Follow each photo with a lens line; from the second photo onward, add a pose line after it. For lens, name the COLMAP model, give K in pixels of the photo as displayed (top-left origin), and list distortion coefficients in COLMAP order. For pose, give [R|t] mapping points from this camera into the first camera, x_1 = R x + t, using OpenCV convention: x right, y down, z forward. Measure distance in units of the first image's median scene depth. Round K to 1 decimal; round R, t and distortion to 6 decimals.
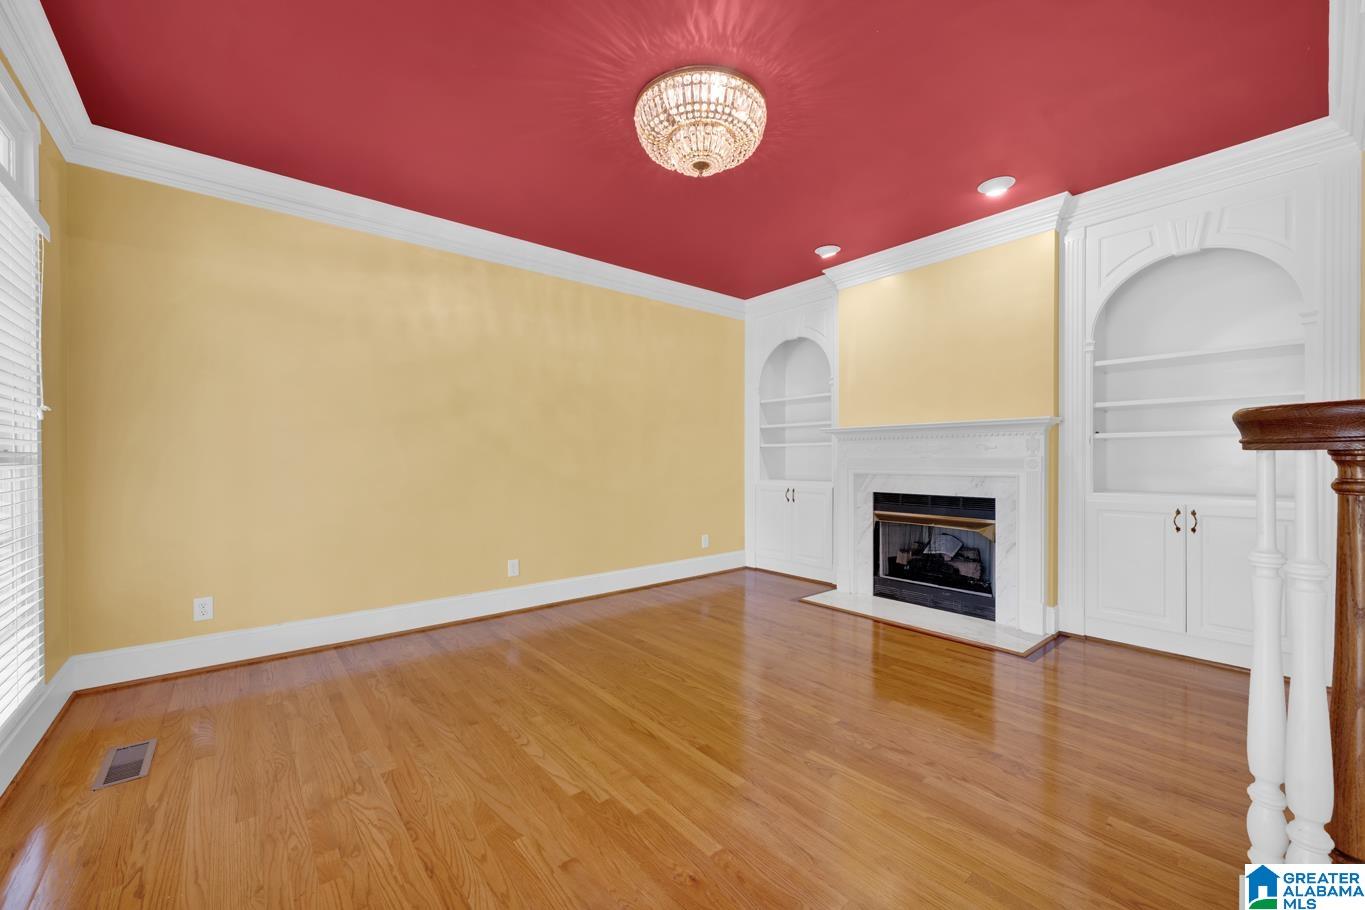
lens RADIAL K [[537.4, 0, 684.6], [0, 537.4, 459.2], [0, 0, 1]] dist [-0.000482, -0.000576]
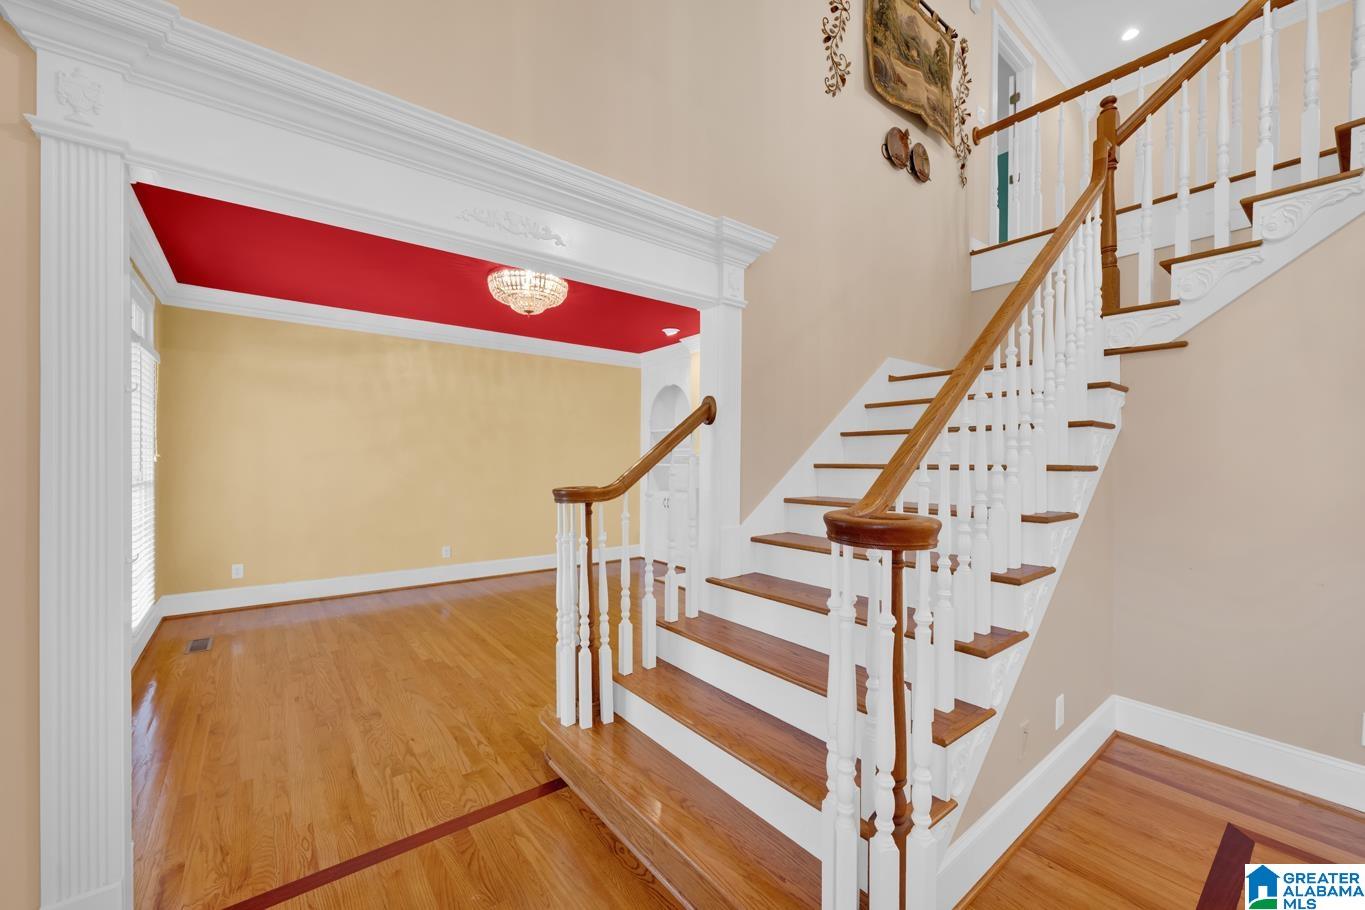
lens RADIAL K [[537.4, 0, 684.1], [0, 537.4, 457.5], [0, 0, 1]] dist [-0.000482, -0.000576]
pose [[0.999615, 0.009813, -0.025936, 0.377529], [-0.009903, 0.999945, -0.003327, -0.056190], [0.025902, 0.003583, 0.999658, -0.452025]]
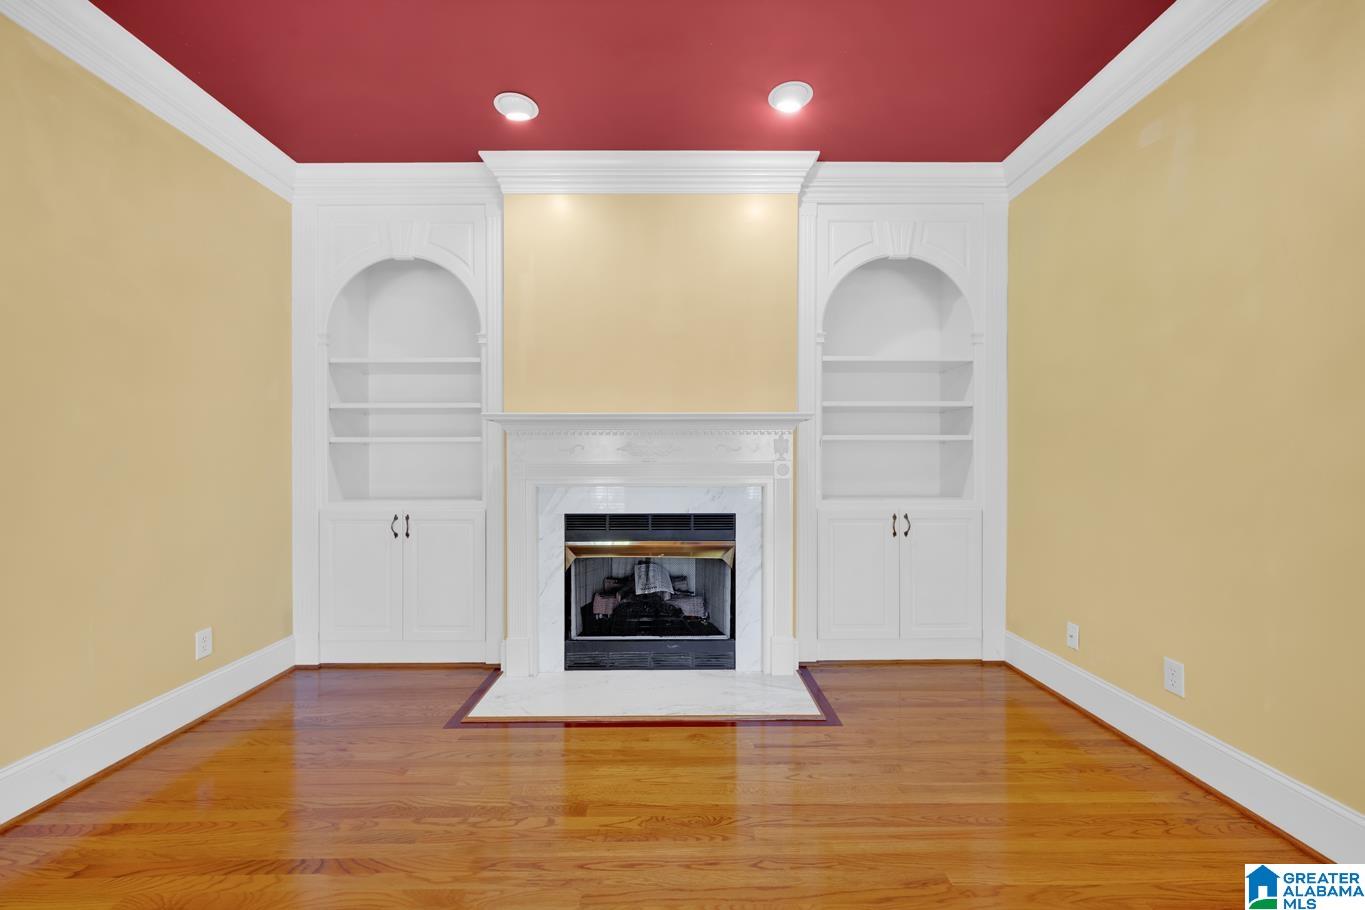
lens RADIAL K [[537.4, 0, 678.1], [0, 537.4, 458.6], [0, 0, 1]] dist [-0.000482, -0.000576]
pose [[0.636631, -0.000827, 0.771168, -0.081484], [0.002113, 0.999998, -0.000671, -0.007114], [-0.771166, 0.002057, 0.636631, 0.549972]]
